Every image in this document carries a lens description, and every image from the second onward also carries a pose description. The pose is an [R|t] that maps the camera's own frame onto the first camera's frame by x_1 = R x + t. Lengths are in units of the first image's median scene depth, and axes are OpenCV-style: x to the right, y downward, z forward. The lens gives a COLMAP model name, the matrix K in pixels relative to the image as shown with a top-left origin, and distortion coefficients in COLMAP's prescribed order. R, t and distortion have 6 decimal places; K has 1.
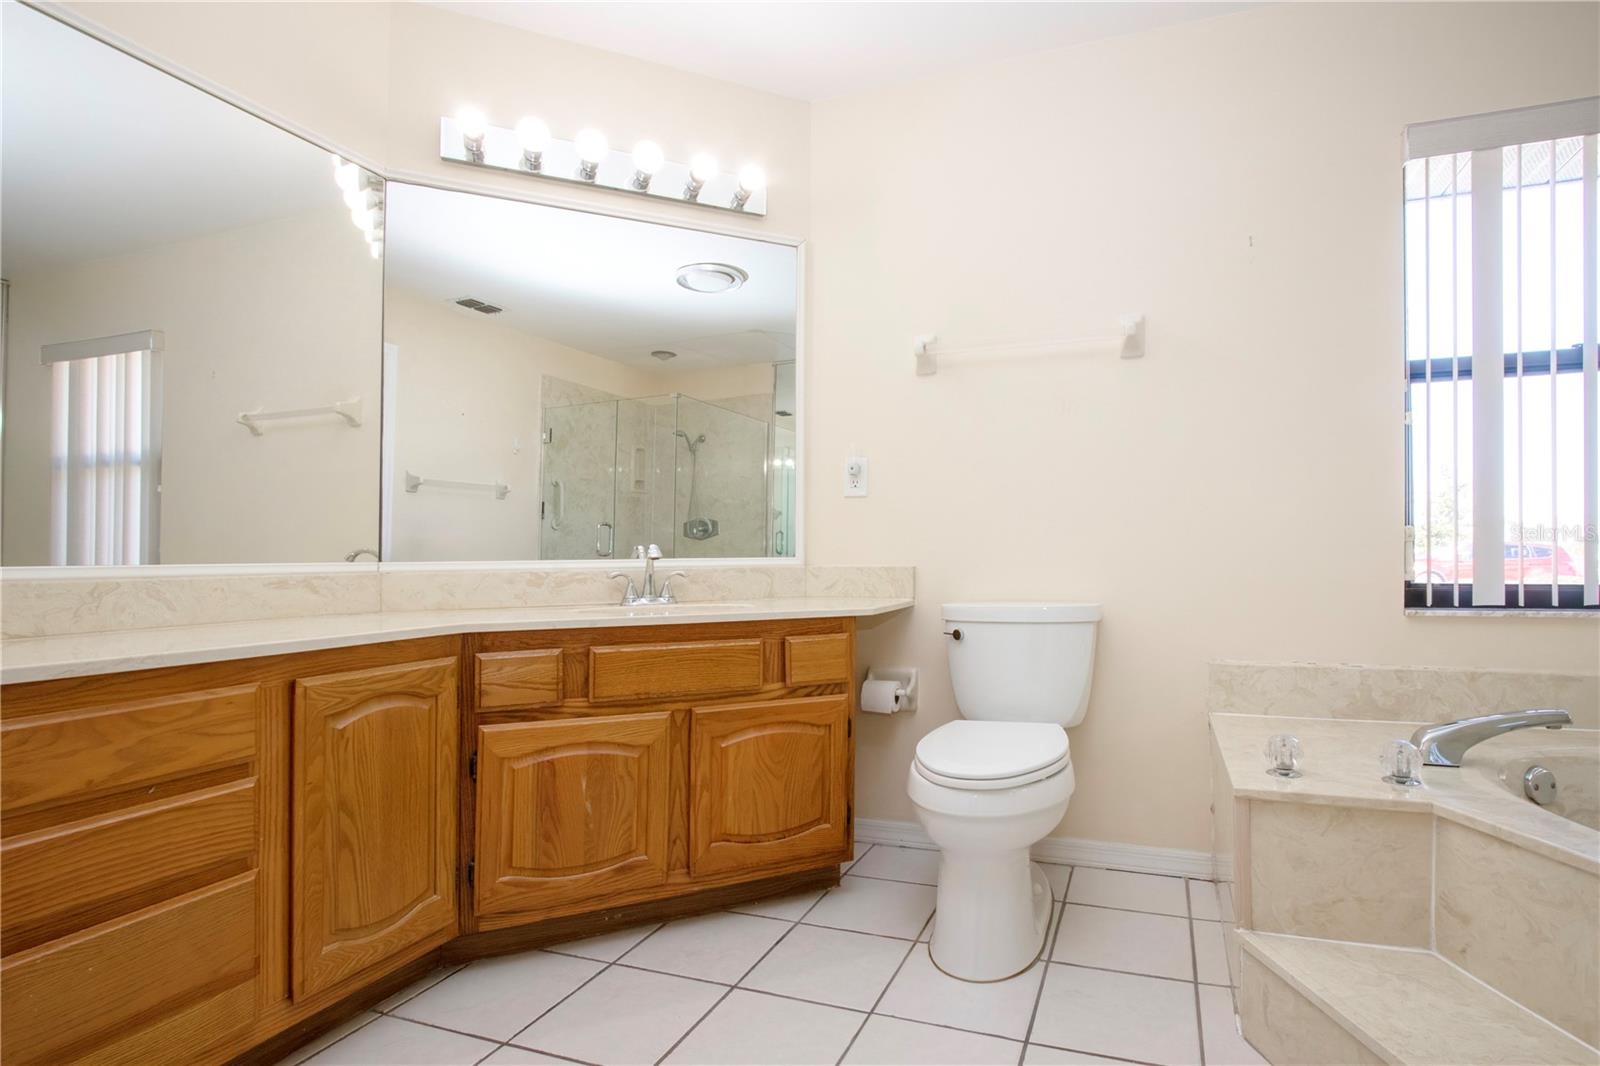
lens RADIAL K [[749.6, 0, 803.8], [0, 749.6, 531.0], [0, 0, 1]] dist [-0.012037, -0.000677]
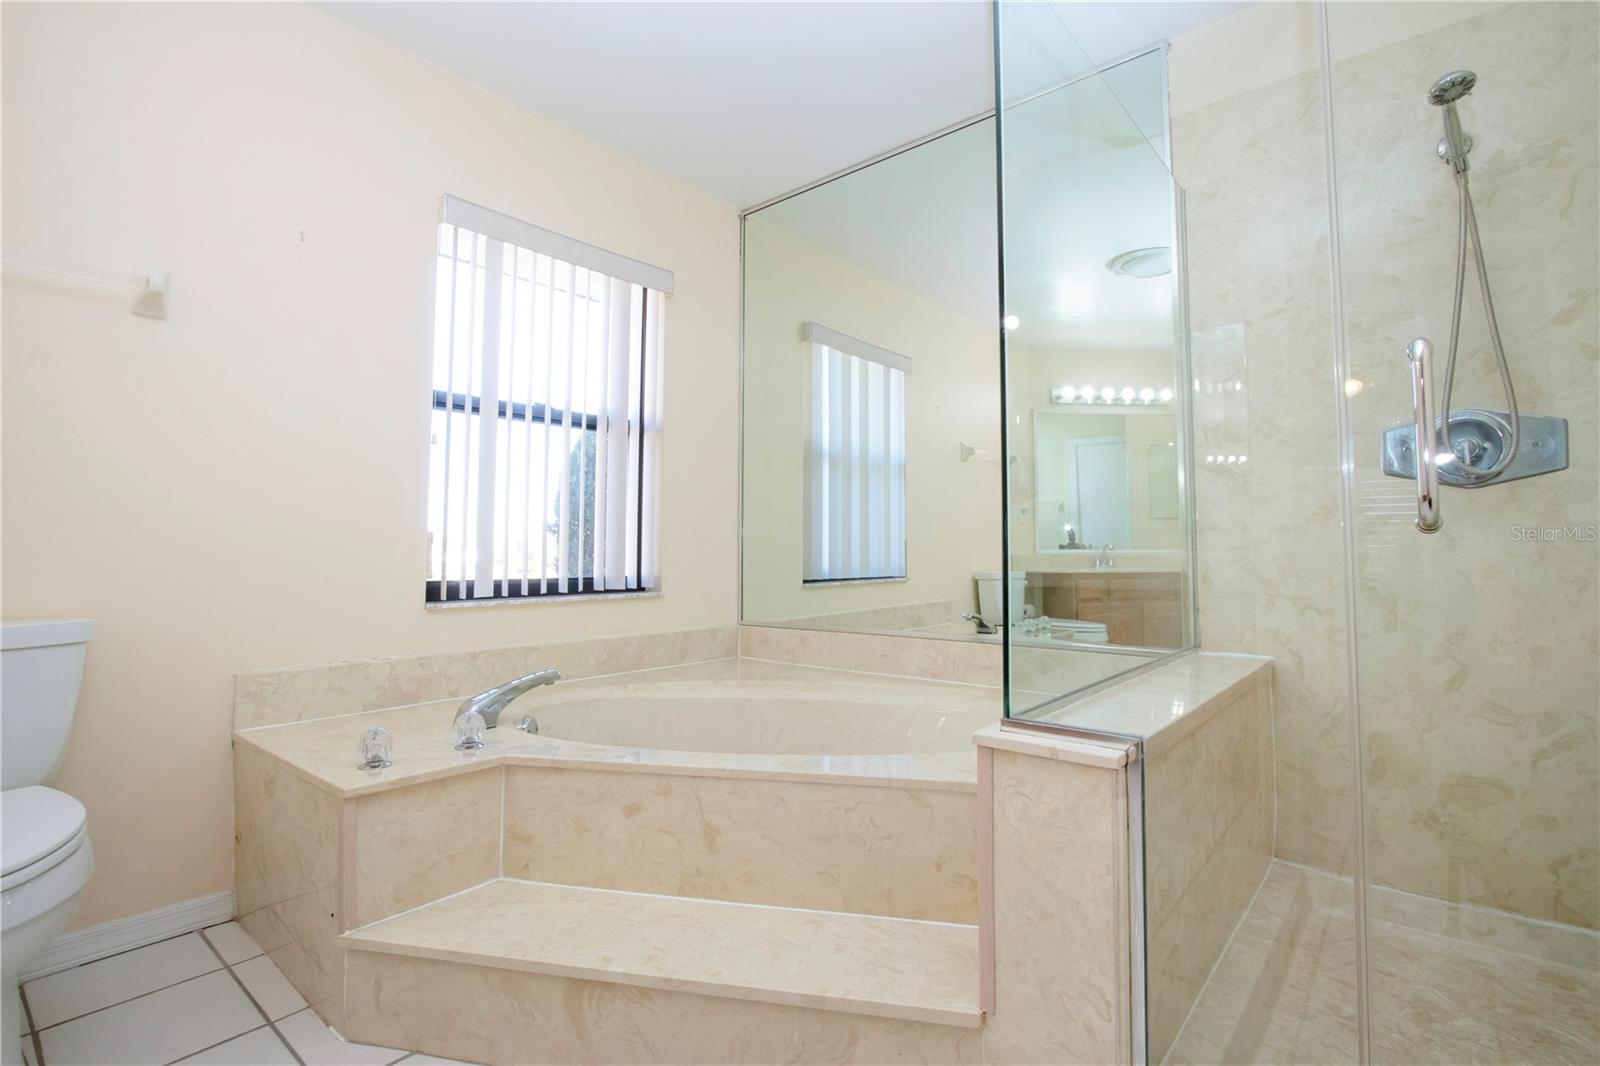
lens RADIAL K [[749.6, 0, 813.3], [0, 749.6, 492.1], [0, 0, 1]] dist [-0.012037, -0.000677]
pose [[0.361060, 0.081460, 0.928978, -0.067306], [-0.031426, 0.996674, -0.075183, 0.001011], [-0.932013, -0.002049, 0.362419, 0.023881]]
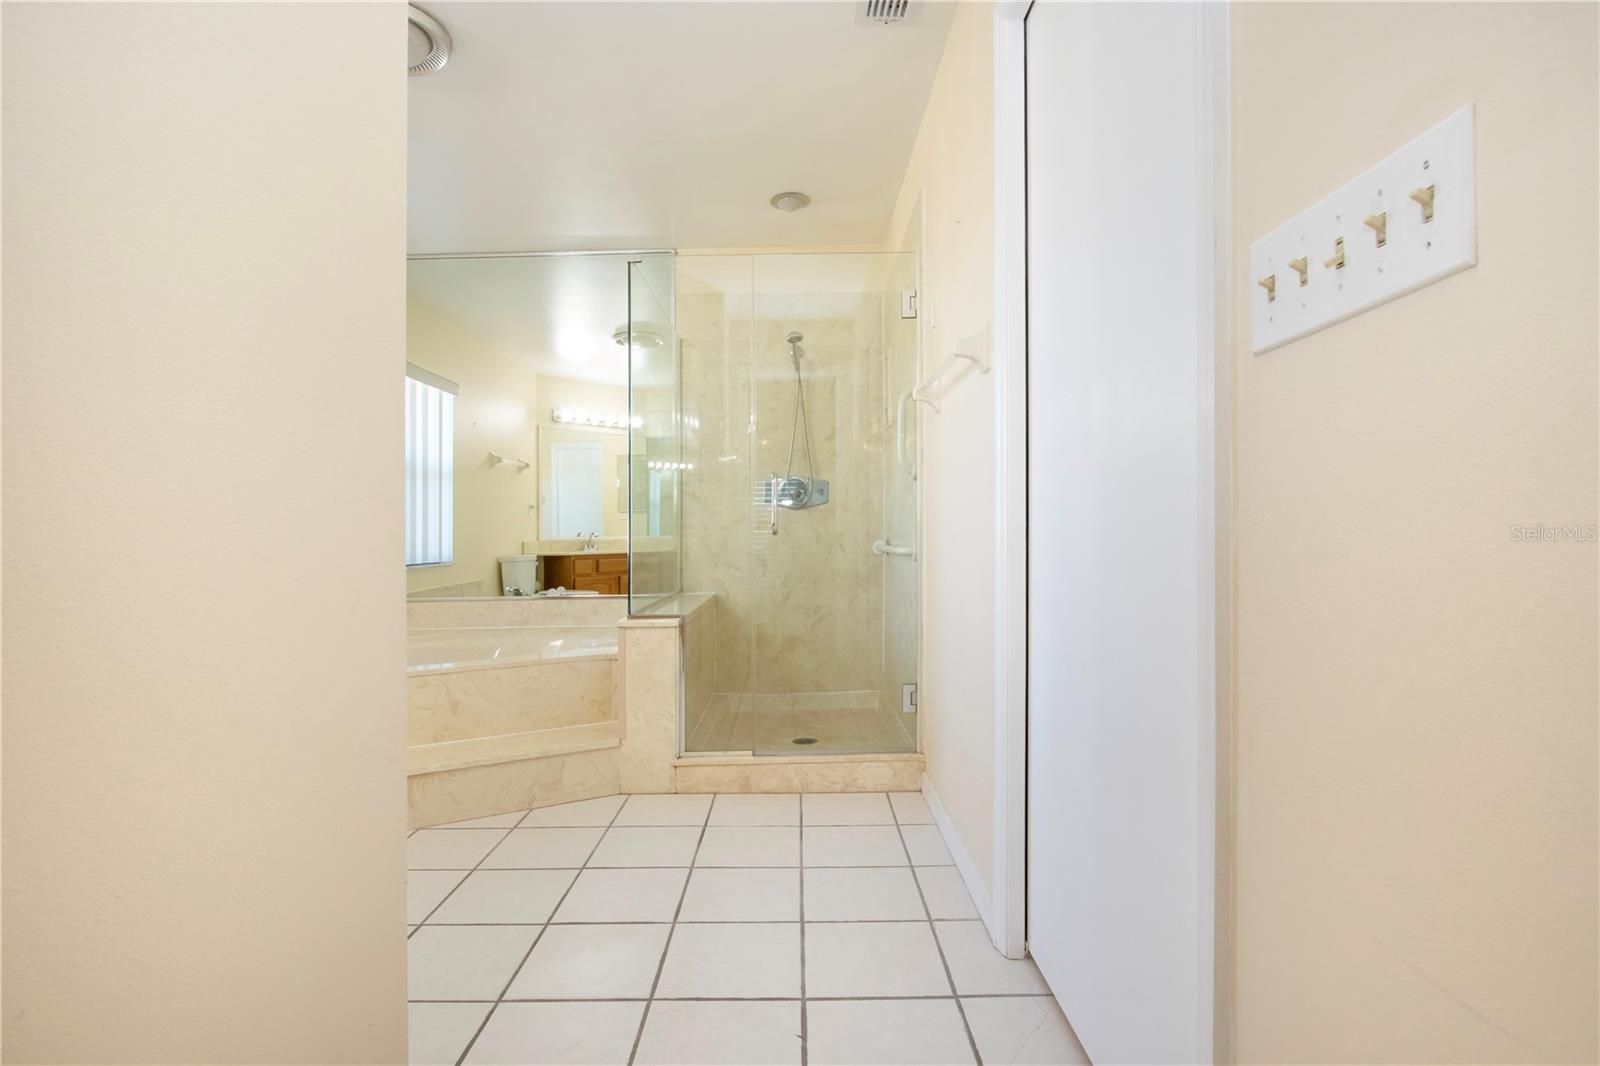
lens RADIAL K [[749.6, 0, 798.7], [0, 749.6, 529.9], [0, 0, 1]] dist [-0.012037, -0.000677]
pose [[-0.326111, 0.014597, 0.945219, -0.542238], [-0.013359, 0.999710, -0.020047, -0.001033], [-0.945237, -0.019164, -0.325822, 0.163746]]
